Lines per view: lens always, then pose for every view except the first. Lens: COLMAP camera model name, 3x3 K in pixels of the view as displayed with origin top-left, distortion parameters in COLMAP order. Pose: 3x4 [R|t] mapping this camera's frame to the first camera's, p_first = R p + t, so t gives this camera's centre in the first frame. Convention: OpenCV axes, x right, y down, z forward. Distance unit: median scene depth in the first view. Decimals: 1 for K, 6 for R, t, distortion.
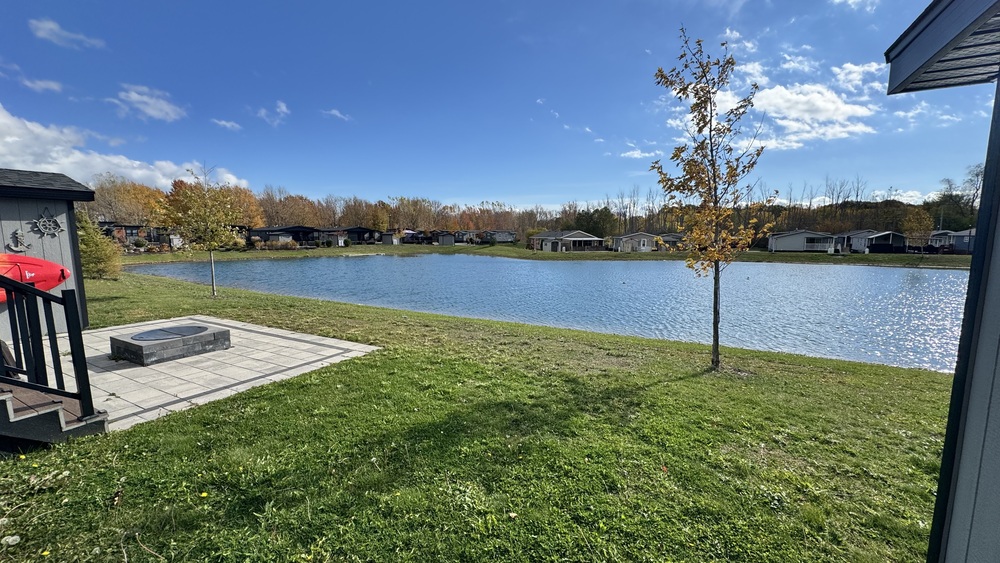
lens RADIAL K [[389.6, 0, 500.0], [0, 389.6, 281.5], [0, 0, 1]] dist [-0.001238, -0.000244]
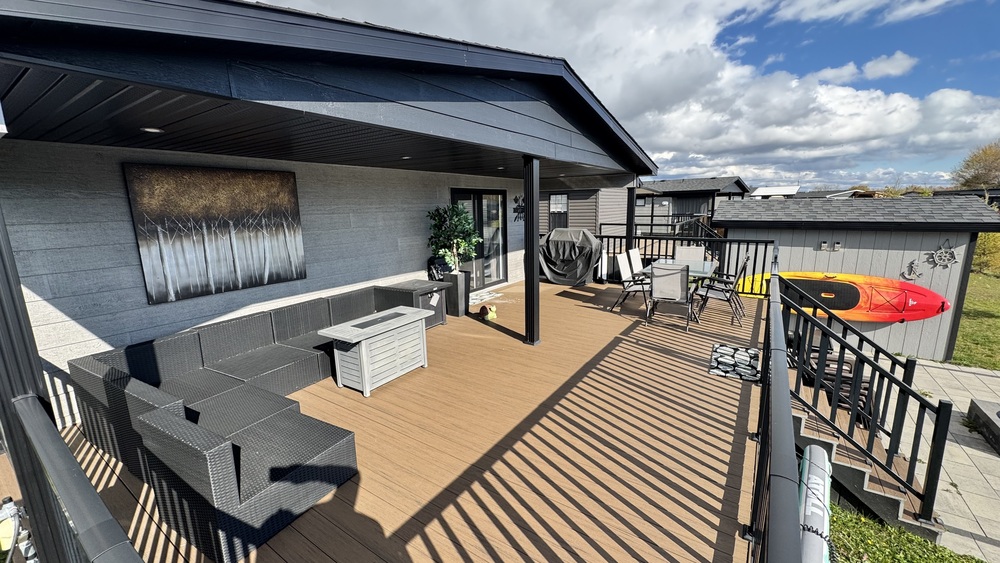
lens RADIAL K [[399.1, 0, 500.9], [0, 399.1, 284.2], [0, 0, 1]] dist [0.000007, -0.000348]
pose [[-0.105339, 0.195414, -0.975047, -0.024197], [-0.095769, 0.973951, 0.205540, -0.180615], [0.989814, 0.115031, -0.083881, -0.038599]]
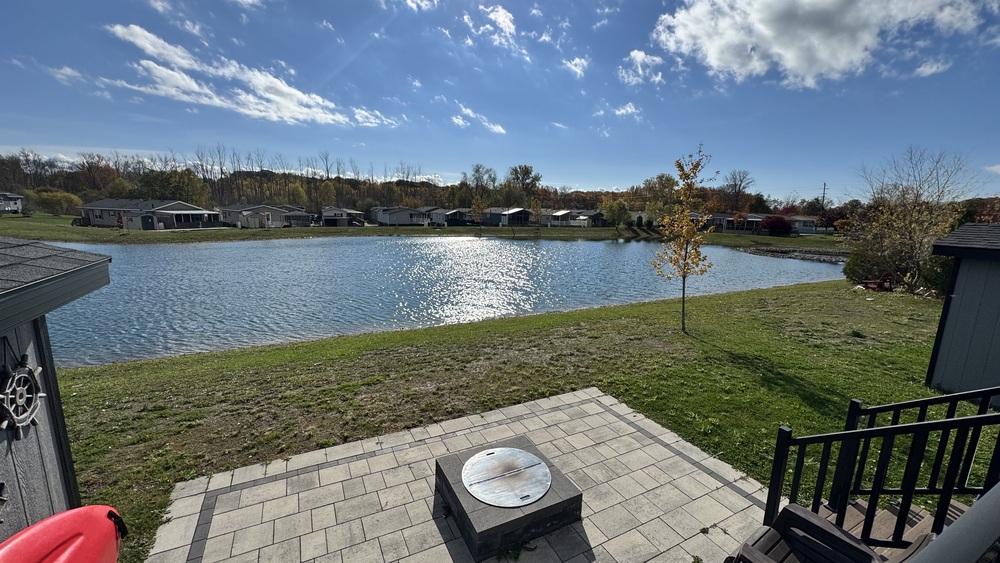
lens RADIAL K [[399.1, 0, 500.9], [0, 399.1, 284.2], [0, 0, 1]] dist [0.000007, -0.000348]
pose [[0.564591, -0.135110, 0.814237, -1.279211], [0.068077, 0.990772, 0.117199, -0.245302], [-0.822559, -0.010739, 0.568579, 0.605690]]
